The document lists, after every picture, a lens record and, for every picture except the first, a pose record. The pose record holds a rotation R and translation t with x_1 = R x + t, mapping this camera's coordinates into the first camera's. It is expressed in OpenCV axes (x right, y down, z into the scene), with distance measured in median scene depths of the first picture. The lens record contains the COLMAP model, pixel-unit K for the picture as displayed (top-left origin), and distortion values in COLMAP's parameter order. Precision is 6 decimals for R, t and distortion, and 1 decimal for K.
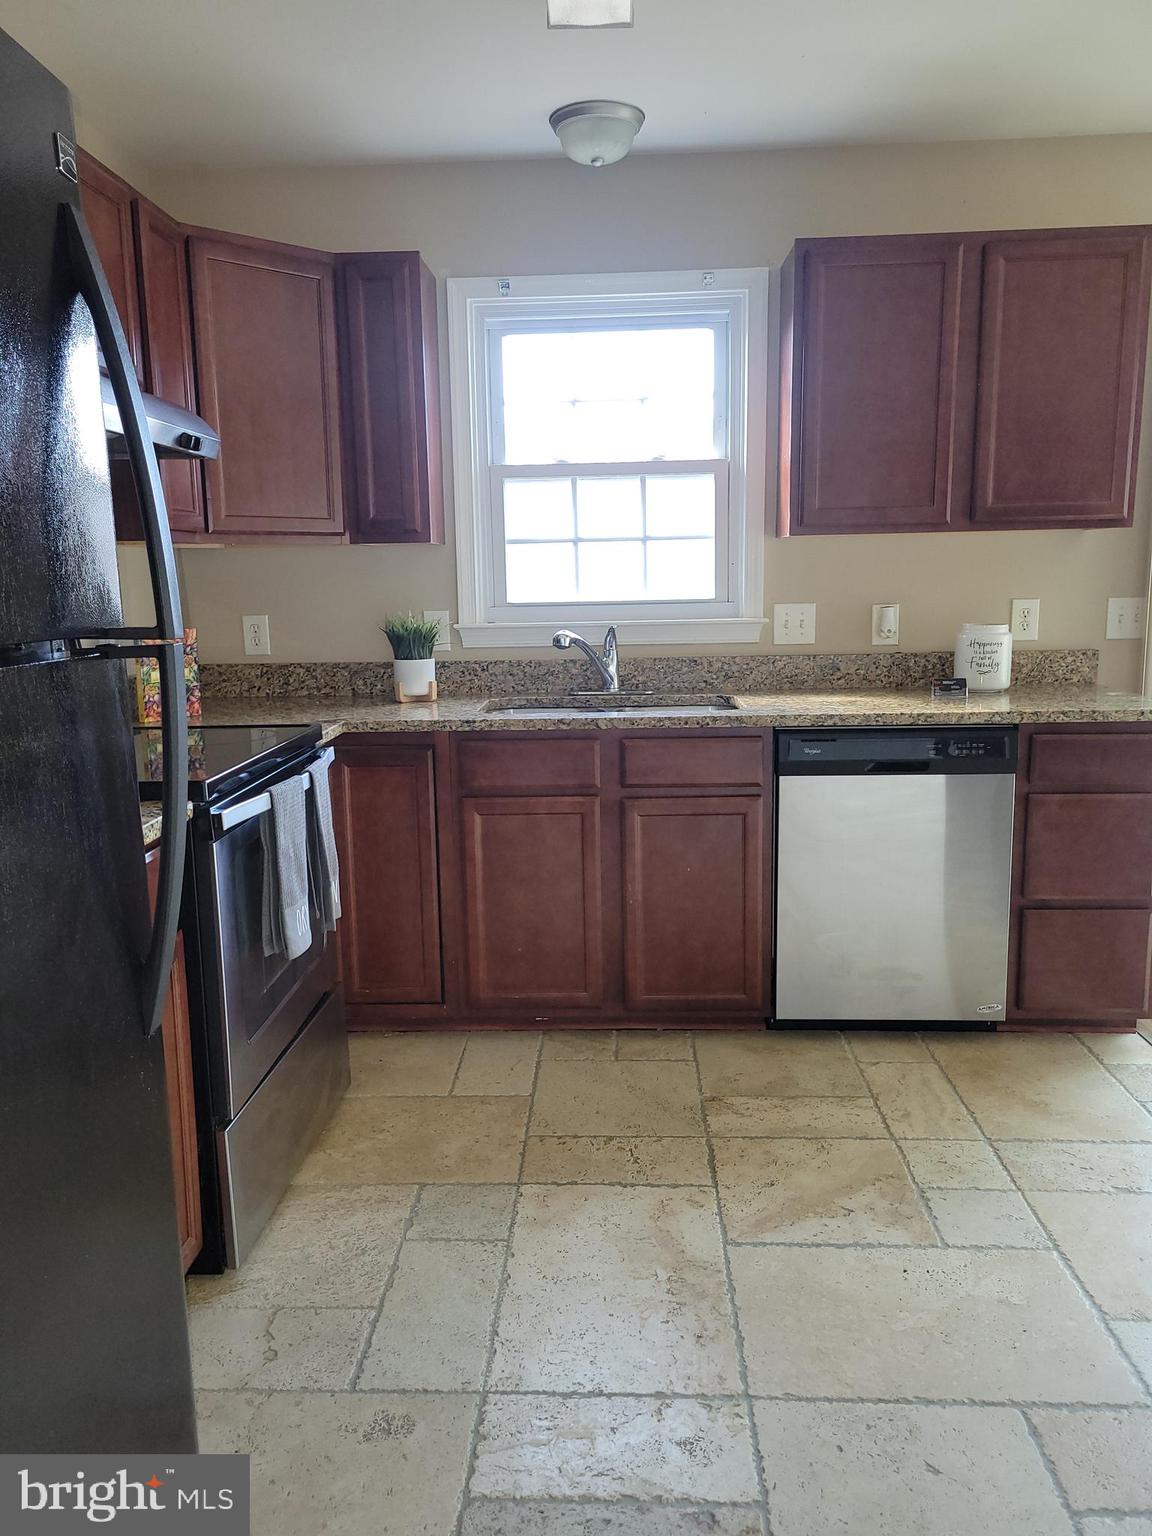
lens RADIAL K [[1158.3, 0, 583.3], [0, 1158.3, 770.2], [0, 0, 1]] dist [0.084085, -0.056102]
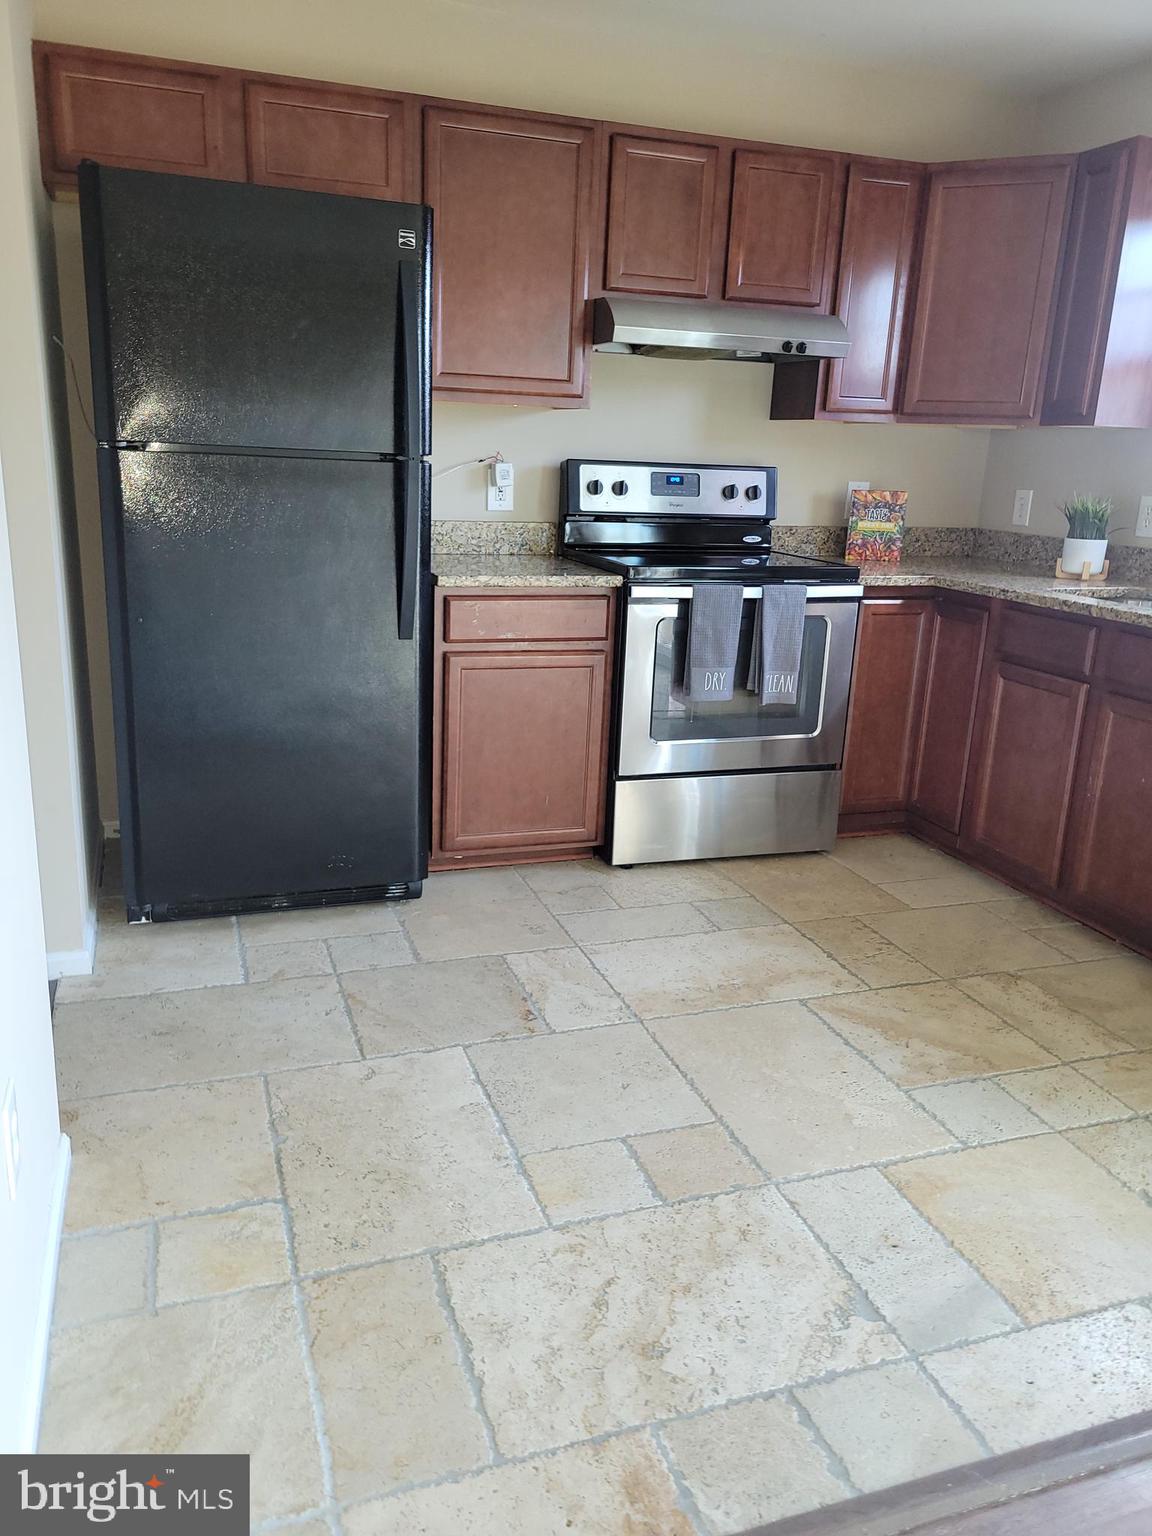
lens RADIAL K [[1158.3, 0, 563.9], [0, 1158.3, 752.0], [0, 0, 1]] dist [0.084085, -0.056102]
pose [[0.382001, 0.277864, -0.881401, 0.762605], [-0.206842, 0.955241, 0.211496, -0.044549], [0.900717, 0.101519, 0.422377, 0.159924]]
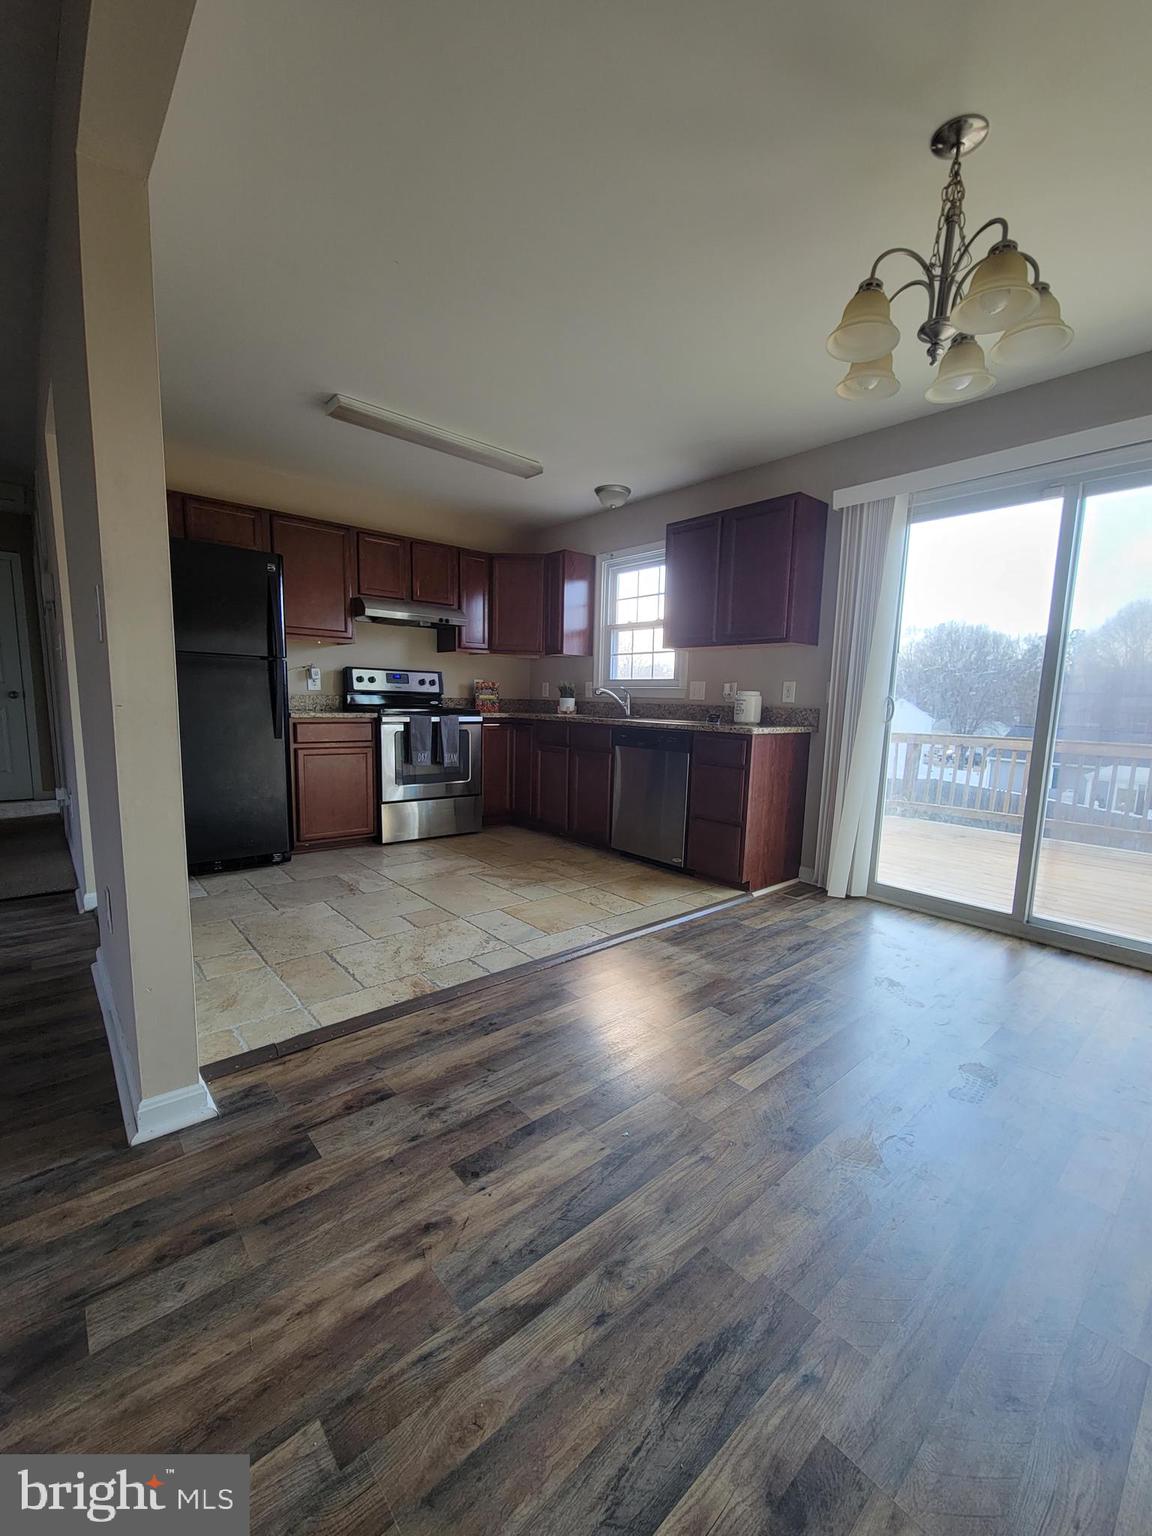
lens RADIAL K [[628.2, 0, 570.1], [0, 628.2, 781.7], [0, 0, 1]] dist [-0.000121, -0.000175]
pose [[0.689349, 0.136906, -0.711375, 1.036459], [-0.164135, 0.985960, 0.030697, 0.054653], [0.705590, 0.095601, 0.702142, 0.015060]]
